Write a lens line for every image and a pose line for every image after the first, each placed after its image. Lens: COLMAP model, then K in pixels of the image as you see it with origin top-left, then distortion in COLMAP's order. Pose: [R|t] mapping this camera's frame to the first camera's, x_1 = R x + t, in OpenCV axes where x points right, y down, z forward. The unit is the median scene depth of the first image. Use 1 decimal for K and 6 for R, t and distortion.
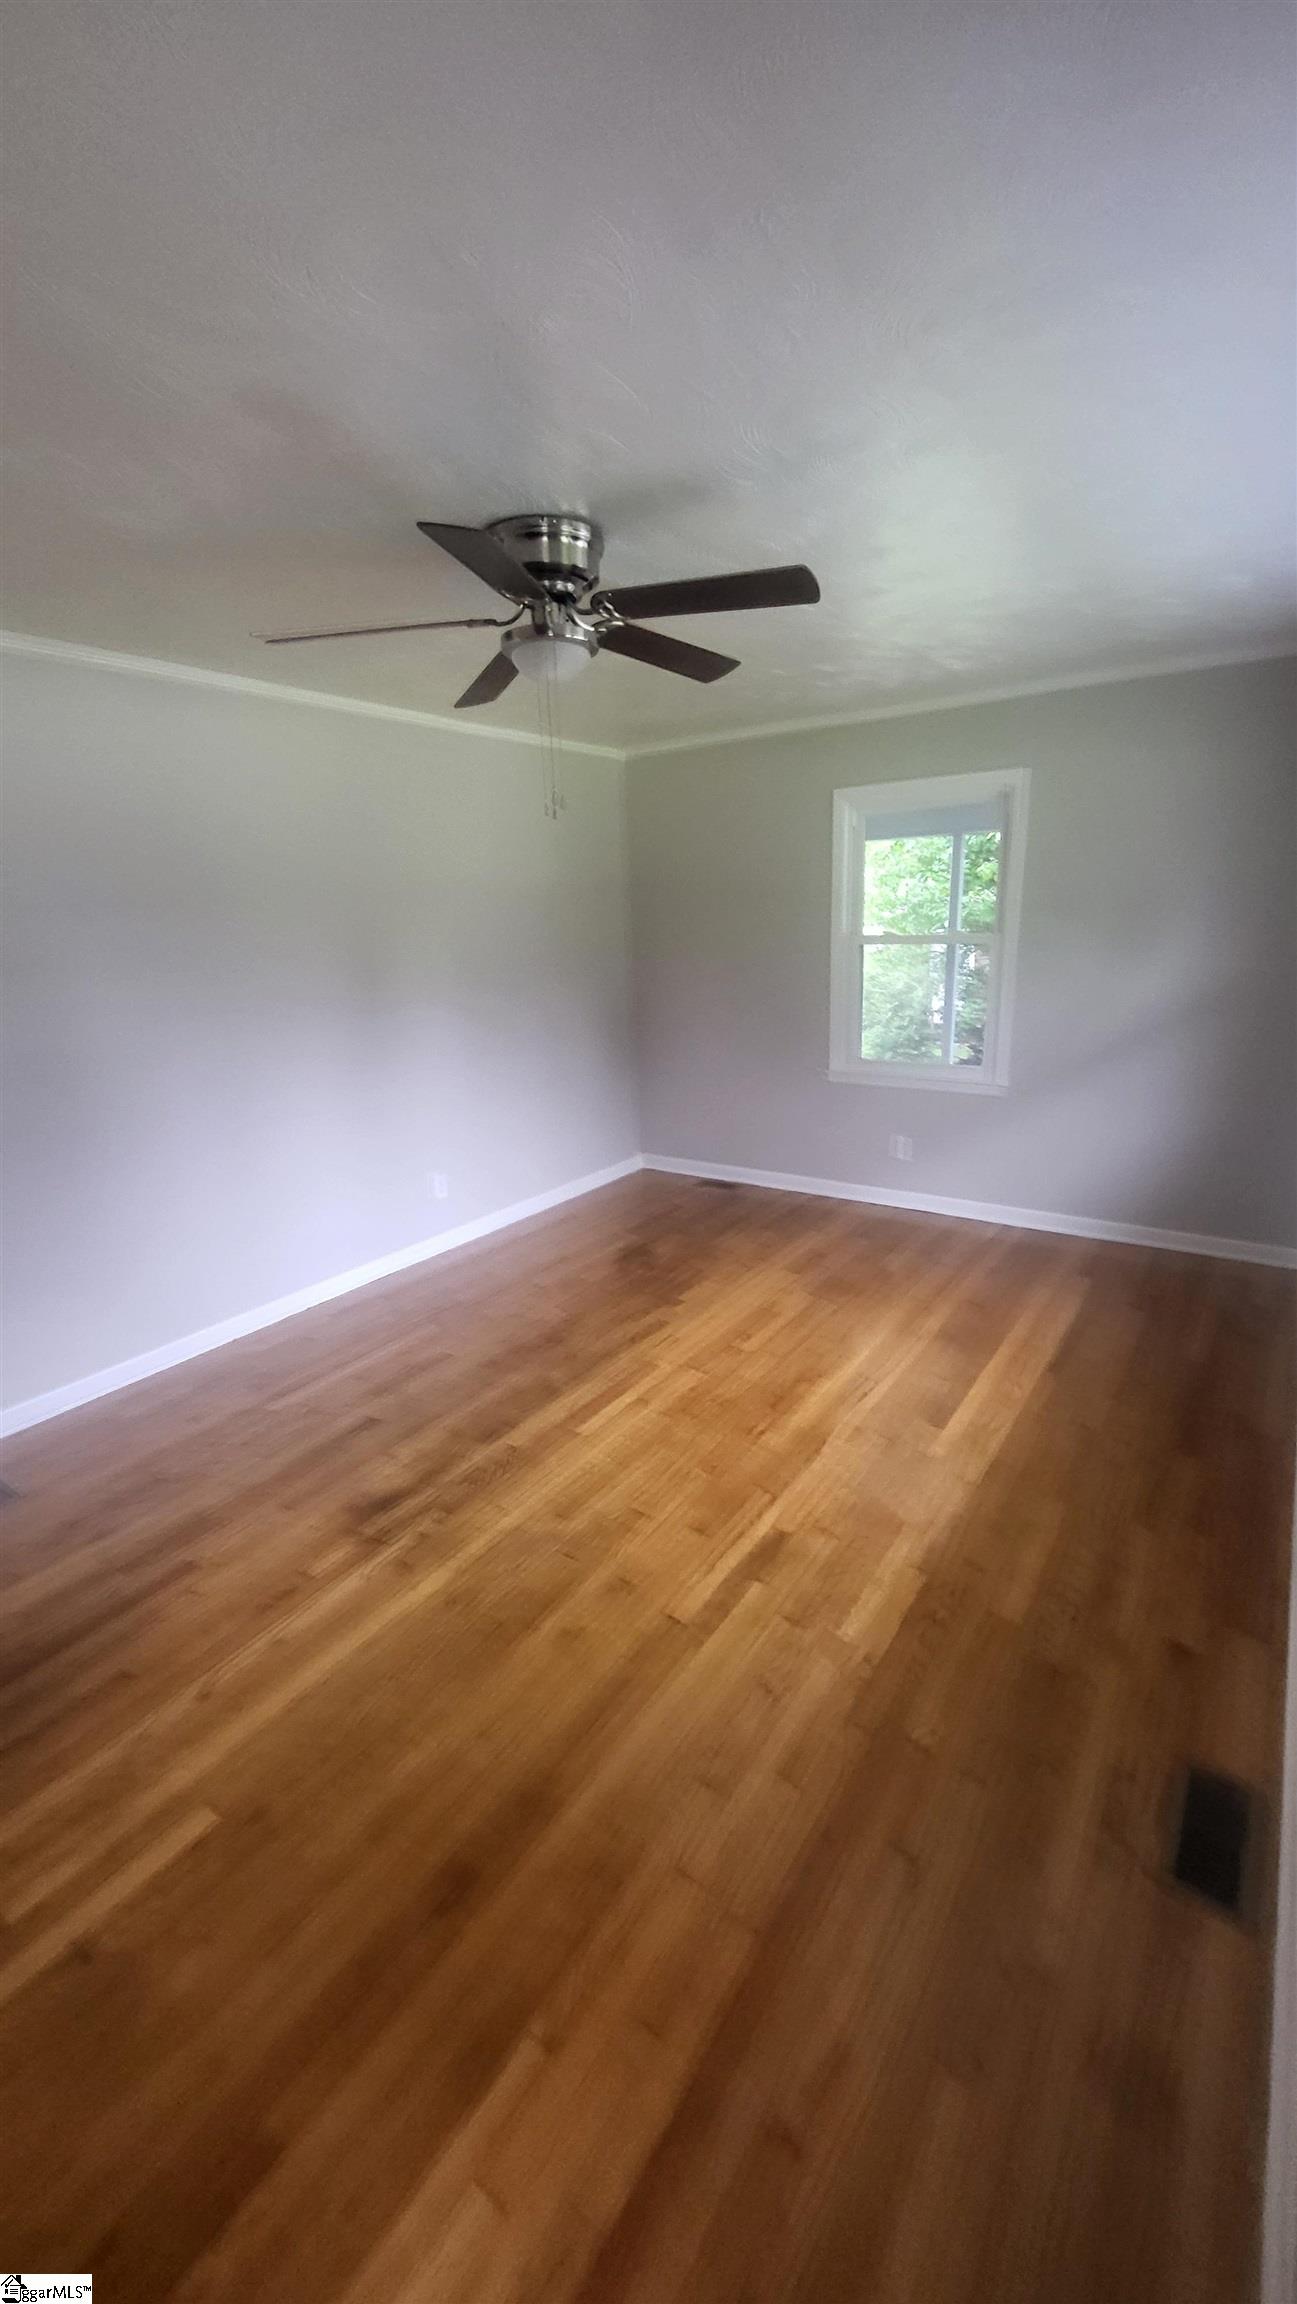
lens RADIAL K [[881.1, 0, 648.5], [0, 881.1, 1152.0], [0, 0, 1]] dist [-0.039007, 0.000042]
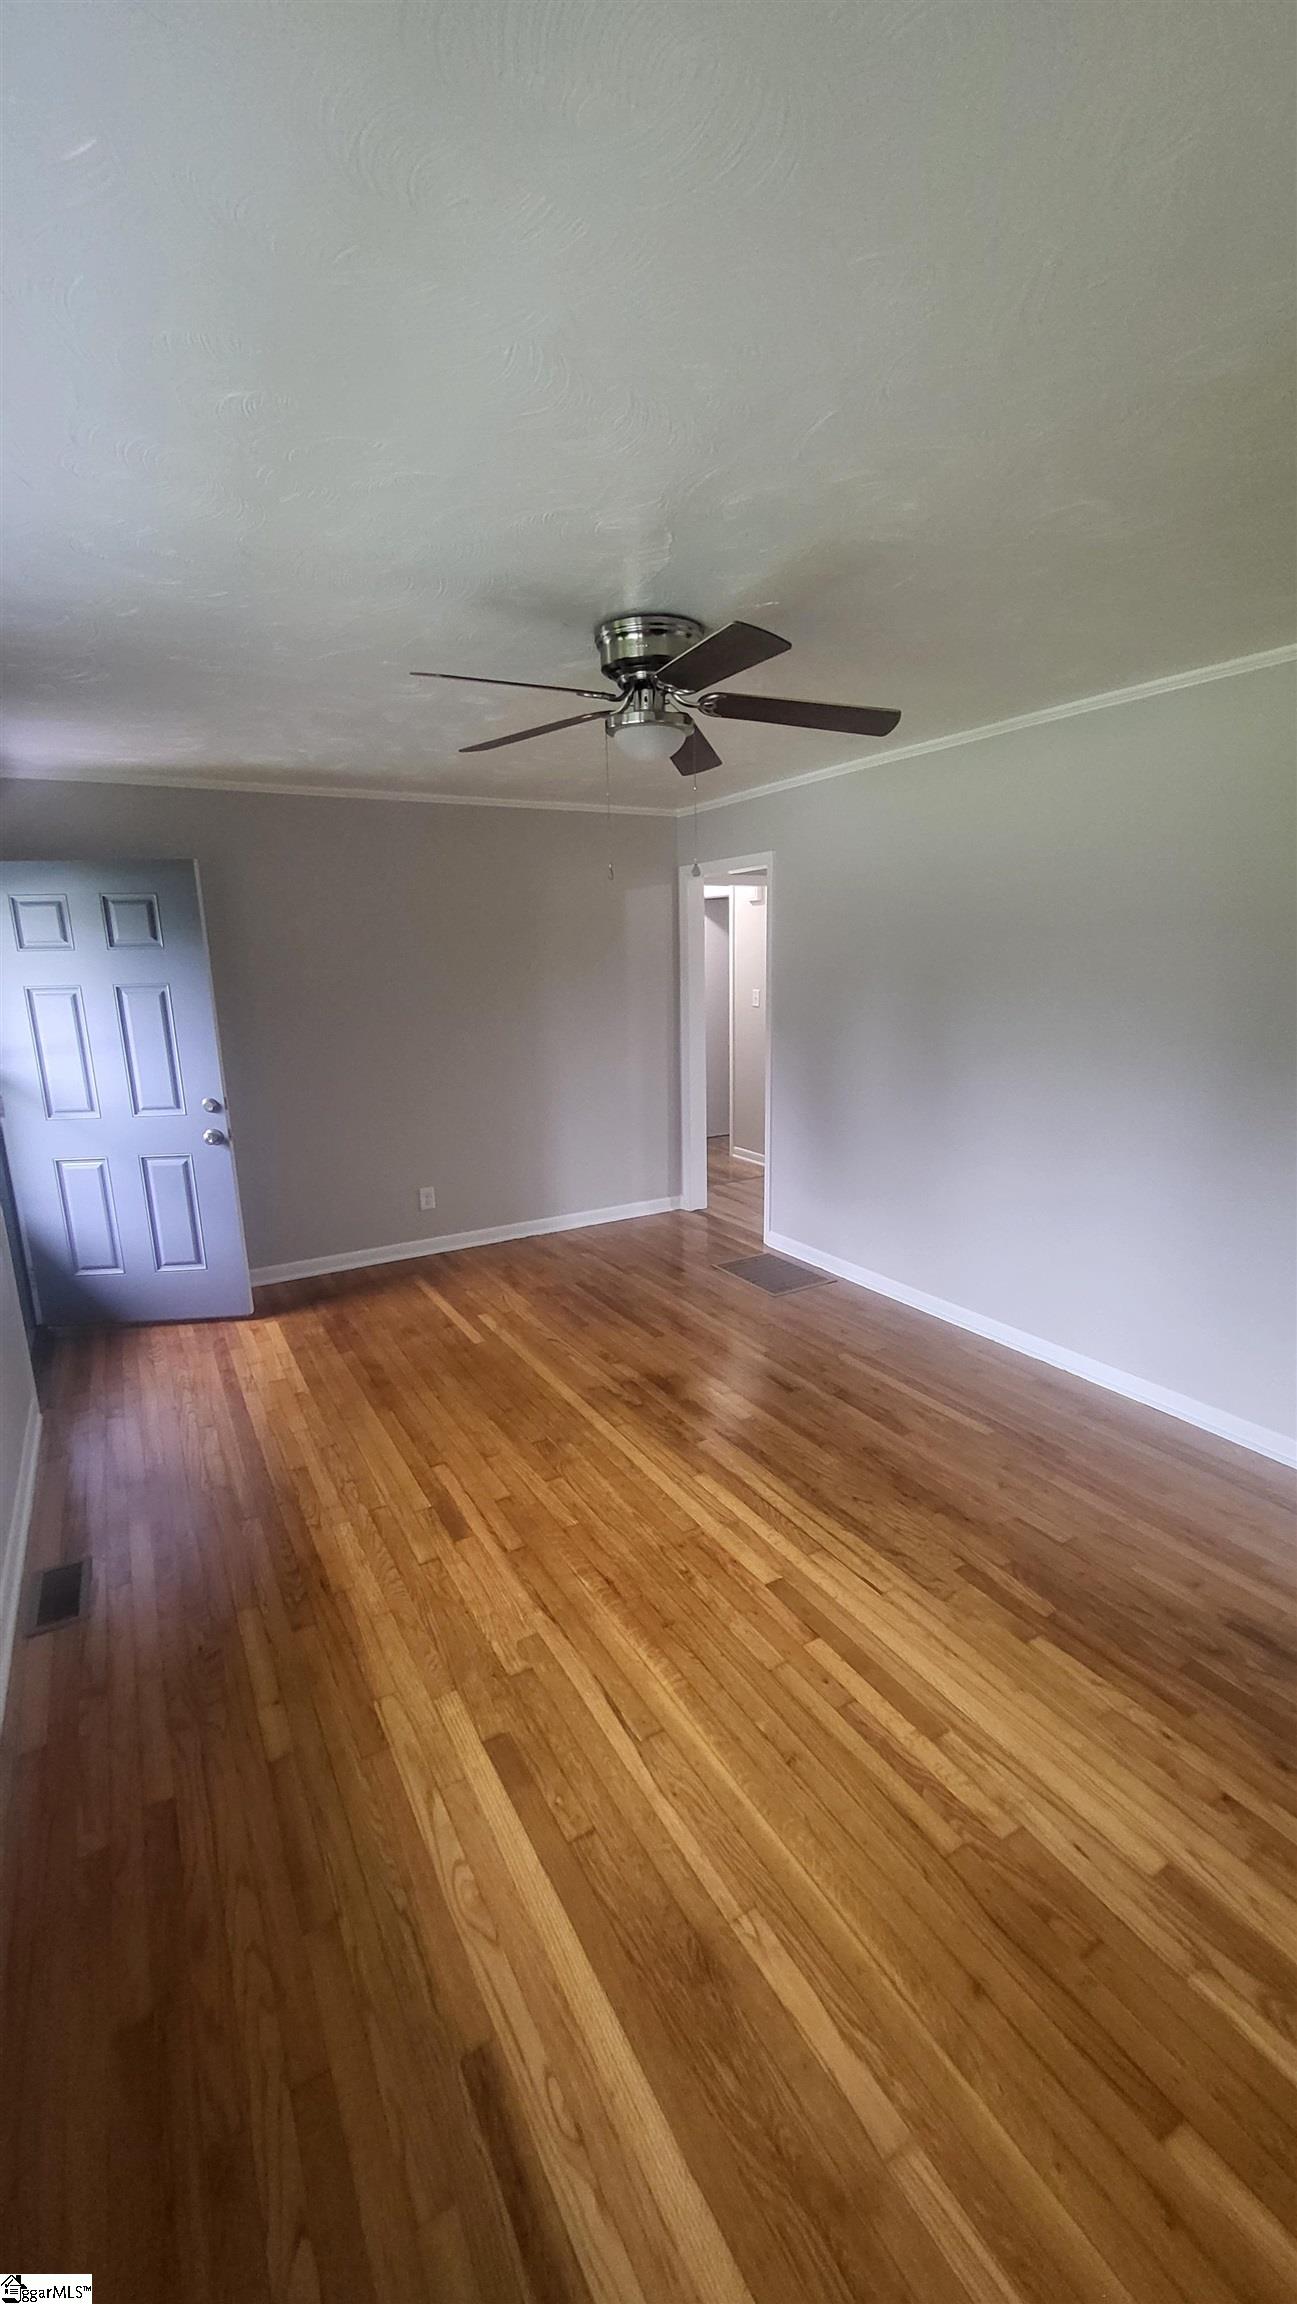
lens RADIAL K [[916.9, 0, 647.8], [0, 916.9, 1164.5], [0, 0, 1]] dist [-0.006463, 0.000416]
pose [[-0.406966, 0.253090, -0.877681, 0.877233], [-0.204927, 0.911060, 0.357737, -0.418791], [0.890159, 0.325447, -0.318905, 1.312104]]
